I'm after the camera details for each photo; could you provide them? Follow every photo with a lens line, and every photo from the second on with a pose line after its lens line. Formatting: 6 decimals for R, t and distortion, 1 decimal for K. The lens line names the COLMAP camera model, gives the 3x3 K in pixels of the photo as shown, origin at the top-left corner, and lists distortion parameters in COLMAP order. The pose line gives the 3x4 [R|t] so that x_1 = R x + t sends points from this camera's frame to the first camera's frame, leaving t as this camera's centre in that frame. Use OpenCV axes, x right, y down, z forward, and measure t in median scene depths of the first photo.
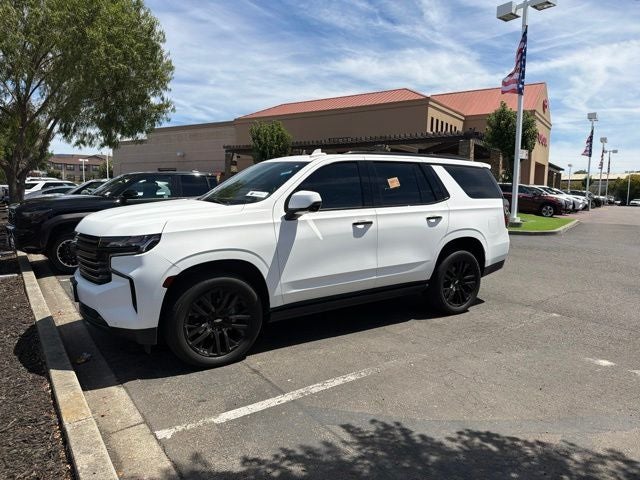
lens RADIAL K [[459.3, 0, 321.4], [0, 459.3, 259.8], [0, 0, 1]] dist [0.058136, -0.074063]
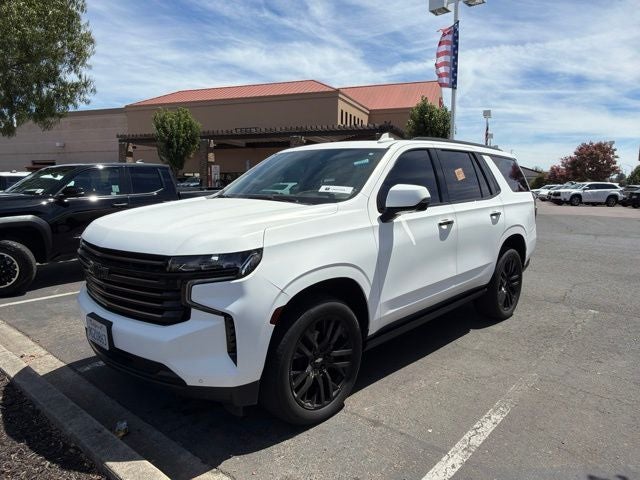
lens RADIAL K [[468.6, 0, 319.6], [0, 468.6, 256.1], [0, 0, 1]] dist [-0.000615, -0.009906]
pose [[0.972874, -0.042846, 0.227334, -0.108241], [0.041939, 0.999081, 0.008818, -0.011900], [-0.227502, 0.000955, 0.973777, 0.072563]]
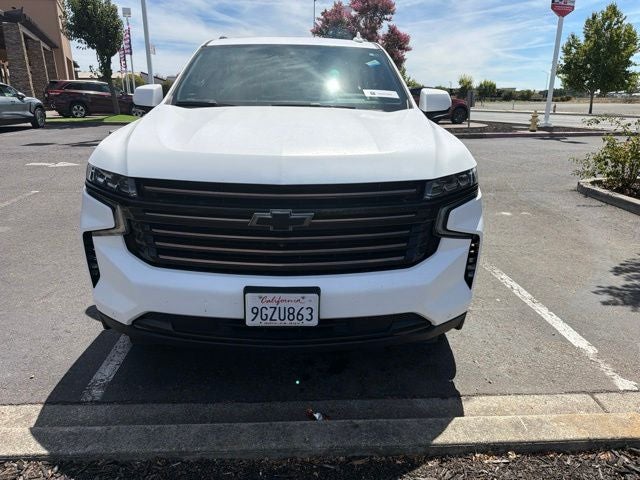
lens RADIAL K [[457.5, 0, 320.0], [0, 457.5, 240.0], [0, 0, 1]] dist [-0.002256, 0.000314]
pose [[0.527272, -0.265755, 0.807068, -0.256055], [0.124199, 0.963734, 0.236201, -0.031918], [-0.840570, -0.024305, 0.541157, 0.209621]]
